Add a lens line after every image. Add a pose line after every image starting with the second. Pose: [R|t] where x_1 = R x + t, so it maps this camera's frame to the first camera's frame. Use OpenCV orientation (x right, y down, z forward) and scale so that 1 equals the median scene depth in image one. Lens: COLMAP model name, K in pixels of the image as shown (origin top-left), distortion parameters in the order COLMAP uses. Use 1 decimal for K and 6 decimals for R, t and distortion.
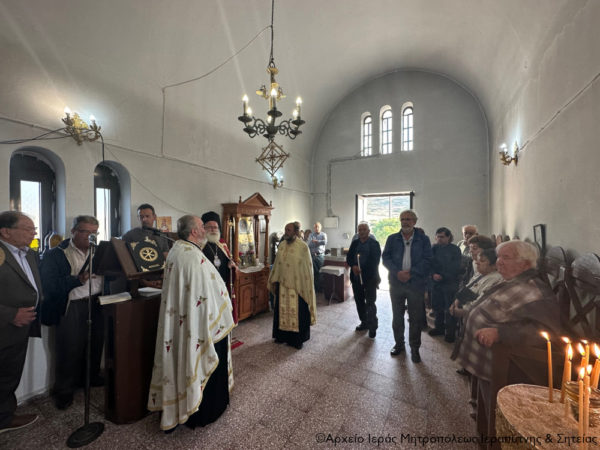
lens RADIAL K [[240.5, 0, 298.0], [0, 240.5, 226.6], [0, 0, 1]] dist [-0.006018, 0.000405]
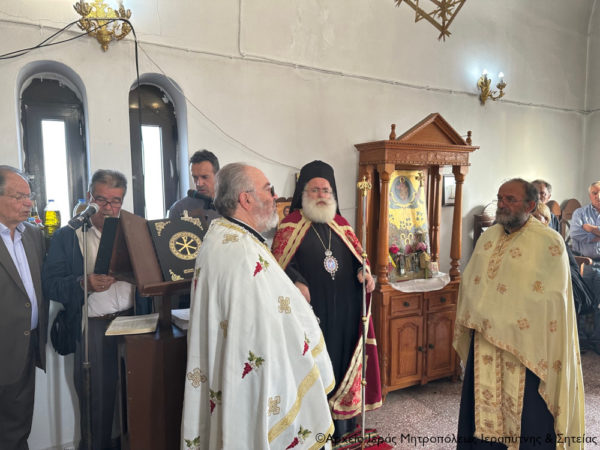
lens RADIAL K [[426.2, 0, 303.5], [0, 426.2, 228.7], [0, 0, 1]] dist [0.055220, -0.065651]
pose [[0.868324, 0.030099, -0.495084, 0.023452], [0.006495, 0.997381, 0.072029, 0.013421], [0.495956, -0.065760, 0.865854, 0.264176]]
